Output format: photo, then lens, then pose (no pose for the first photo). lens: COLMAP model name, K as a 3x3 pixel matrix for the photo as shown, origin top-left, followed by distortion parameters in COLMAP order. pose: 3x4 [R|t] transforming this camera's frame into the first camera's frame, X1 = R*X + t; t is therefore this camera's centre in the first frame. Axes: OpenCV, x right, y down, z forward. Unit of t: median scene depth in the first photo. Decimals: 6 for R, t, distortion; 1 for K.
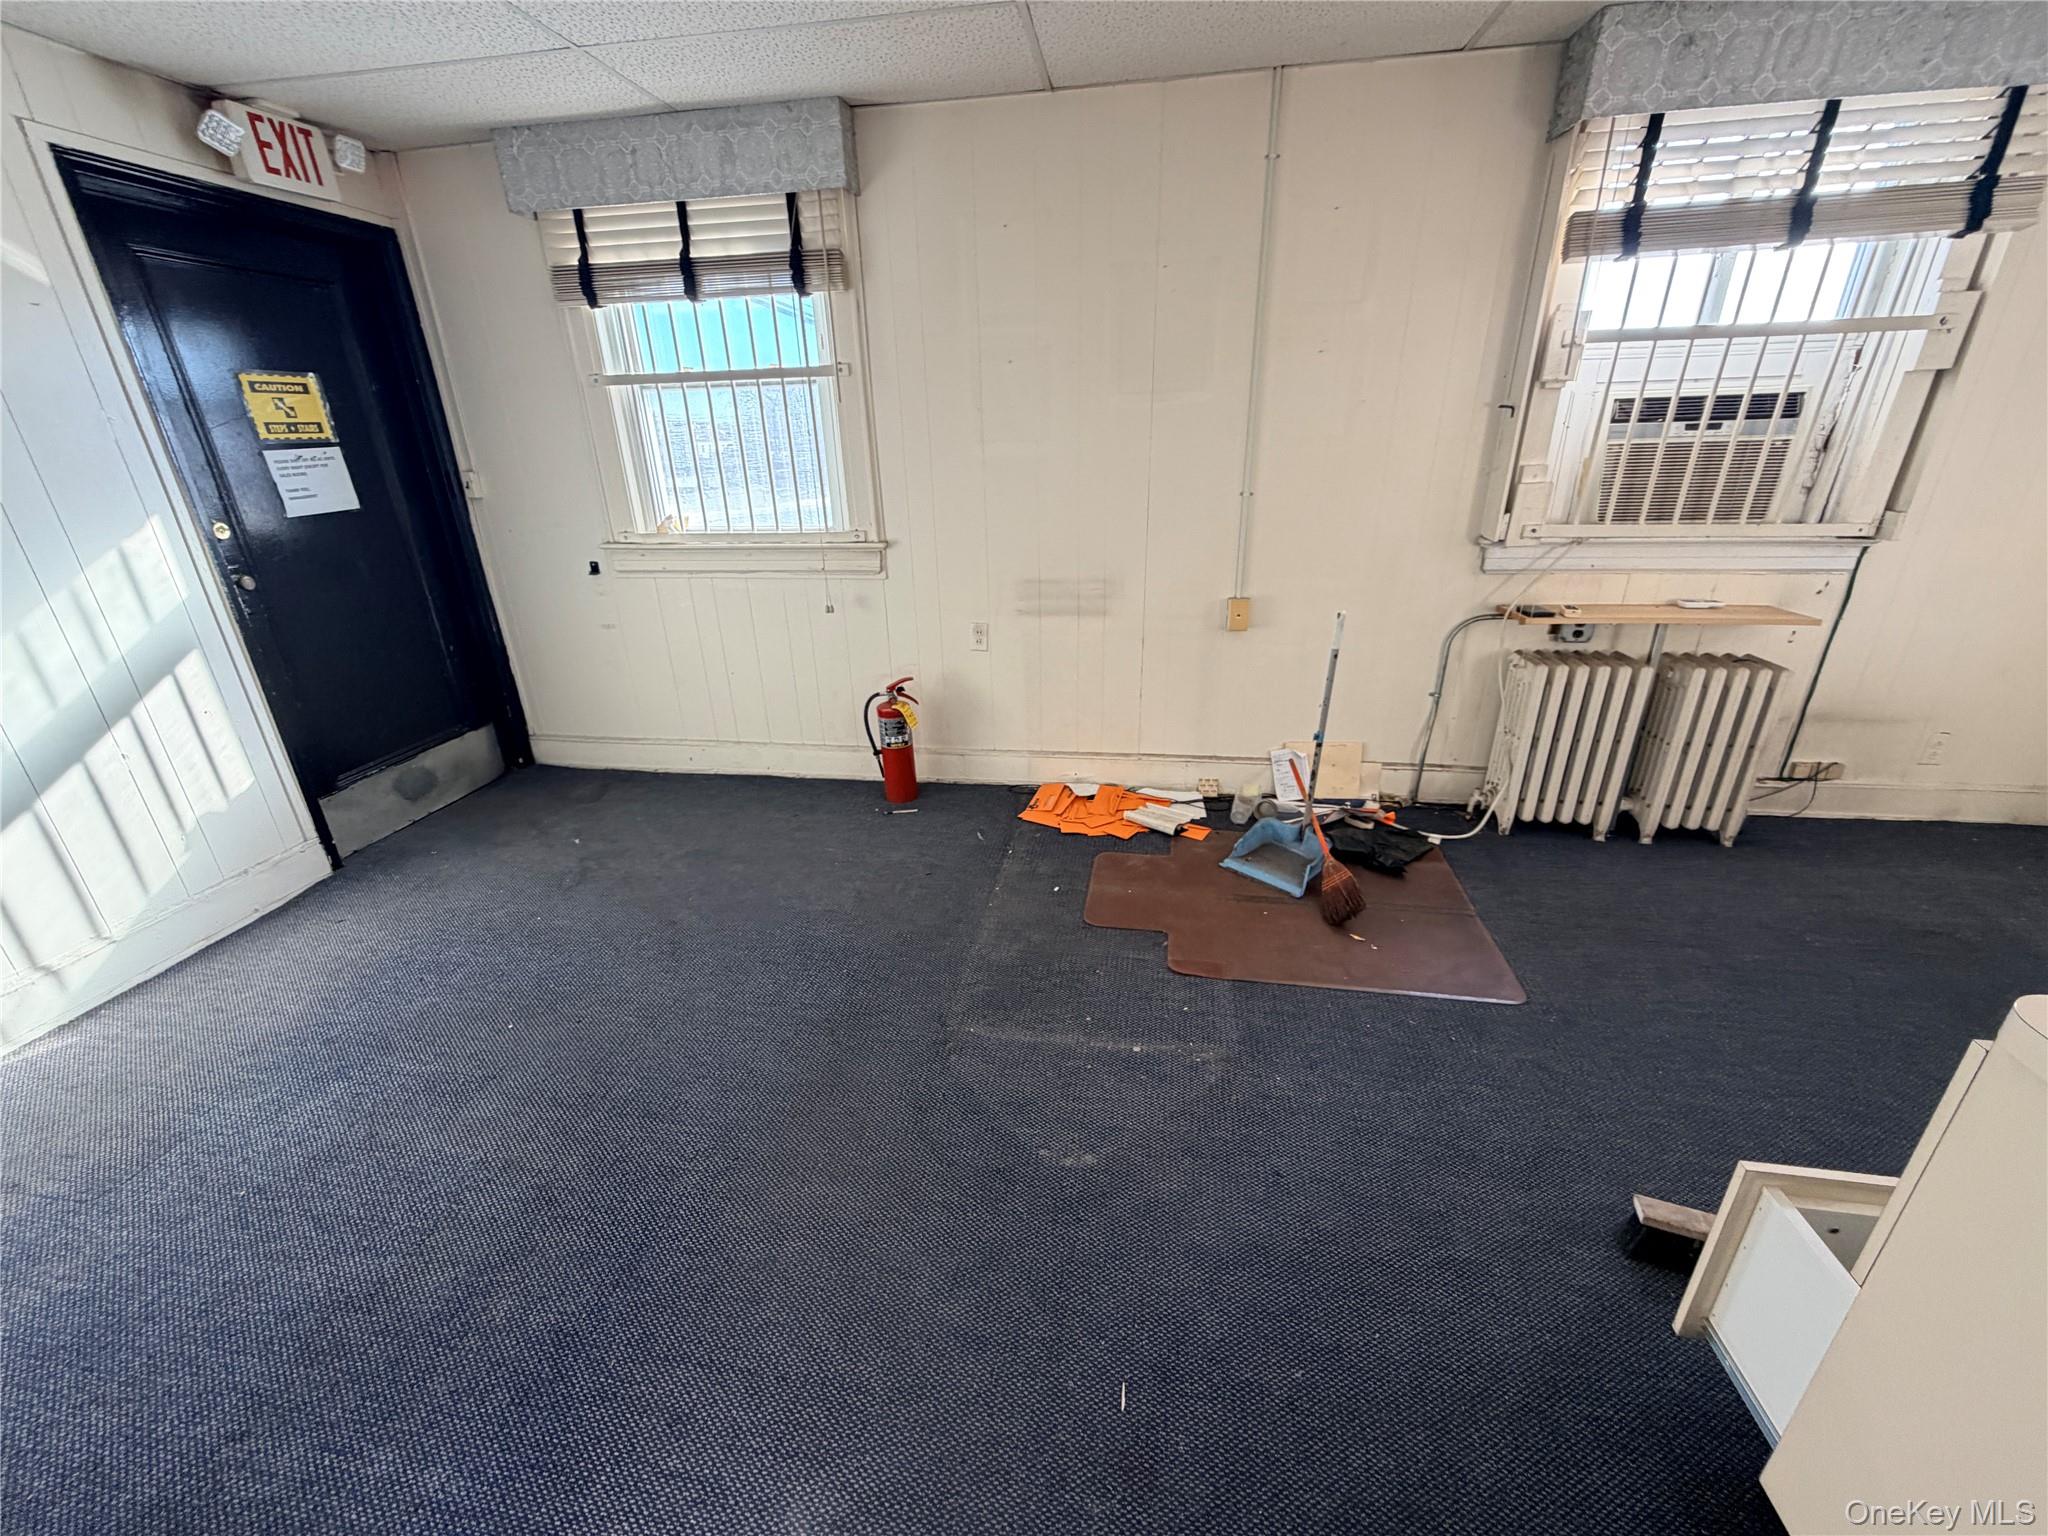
lens RADIAL K [[821.5, 0, 1020.4], [0, 821.5, 771.0], [0, 0, 1]] dist [-0.001002, 0.000127]
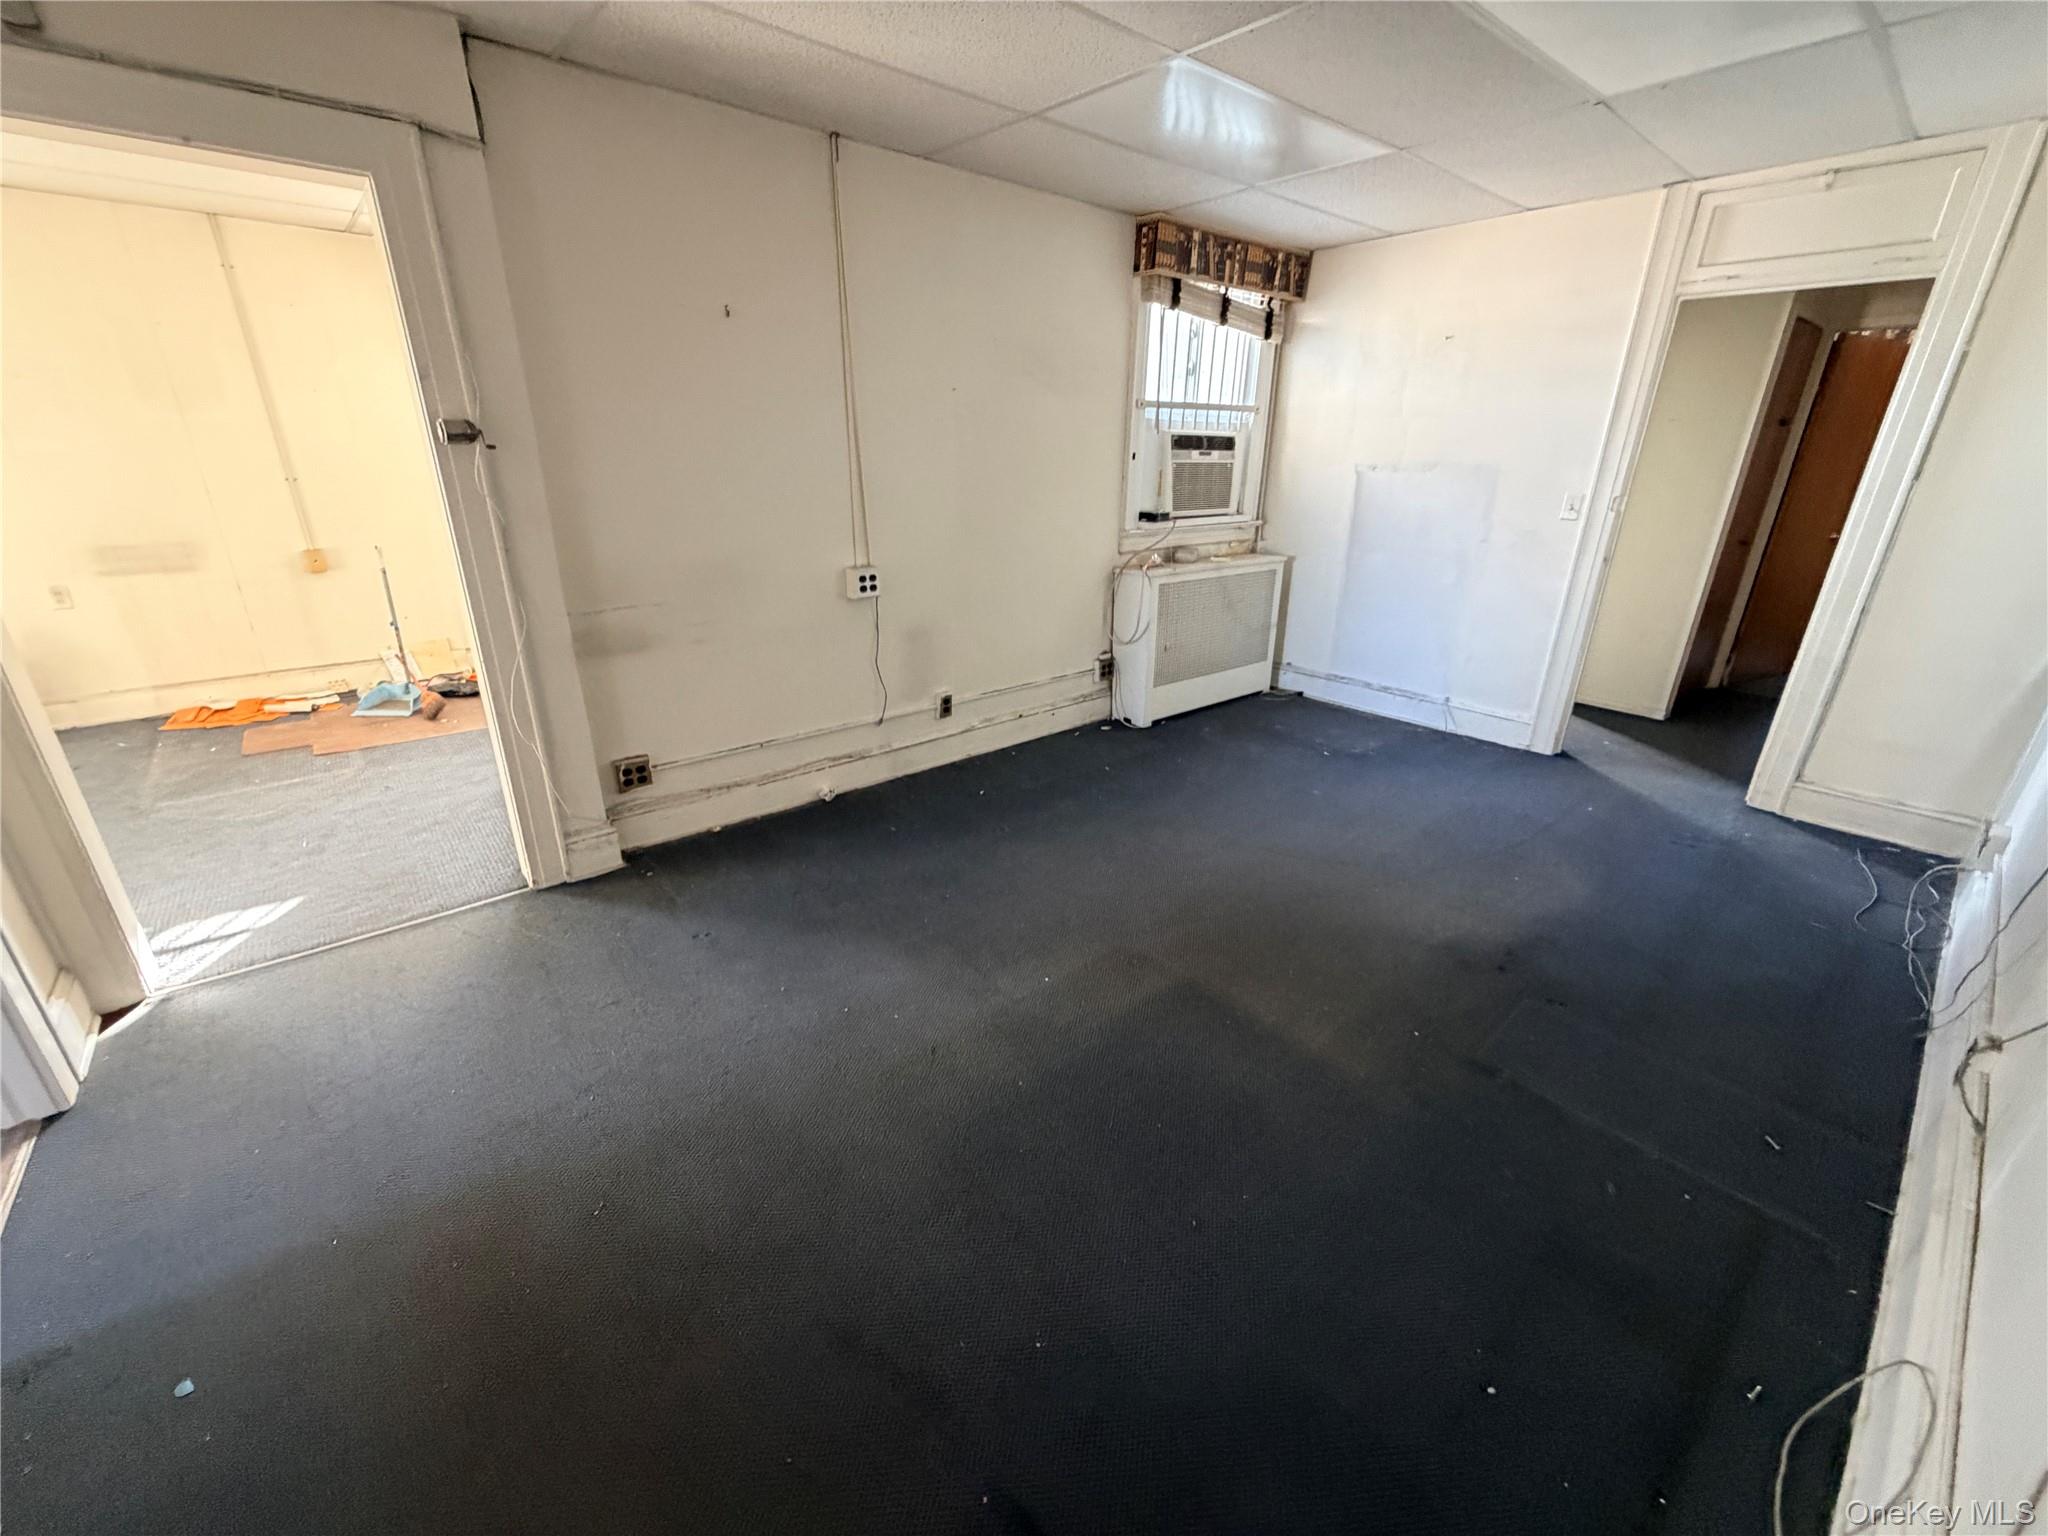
lens RADIAL K [[821.5, 0, 1019.1], [0, 821.5, 773.0], [0, 0, 1]] dist [-0.001002, 0.000127]
pose [[0.641883, -0.250801, 0.724627, -0.097457], [0.266188, 0.959112, 0.096167, 0.403507], [-0.719118, 0.131159, 0.682398, -0.950443]]
